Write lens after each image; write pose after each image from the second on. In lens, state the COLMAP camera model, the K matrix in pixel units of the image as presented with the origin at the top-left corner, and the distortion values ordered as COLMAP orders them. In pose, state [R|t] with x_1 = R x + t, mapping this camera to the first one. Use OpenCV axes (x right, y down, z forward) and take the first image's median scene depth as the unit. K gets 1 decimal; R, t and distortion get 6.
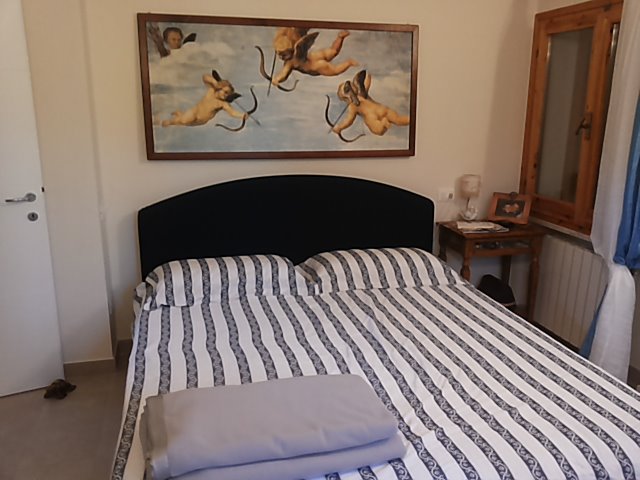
lens RADIAL K [[564.3, 0, 319.1], [0, 564.3, 240.9], [0, 0, 1]] dist [0.050980, -0.008364]
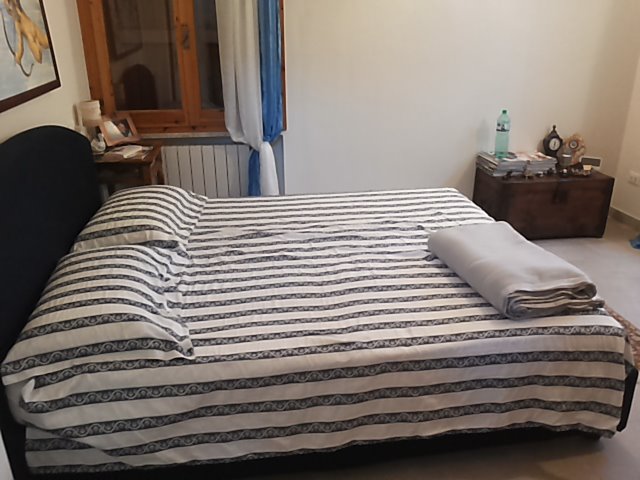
lens RADIAL K [[564.3, 0, 318.1], [0, 564.3, 237.7], [0, 0, 1]] dist [0.050980, -0.008364]
pose [[0.128274, -0.378811, 0.916542, -0.637655], [0.258225, 0.905057, 0.337924, -0.141506], [-0.957531, 0.193327, 0.213914, 0.540097]]
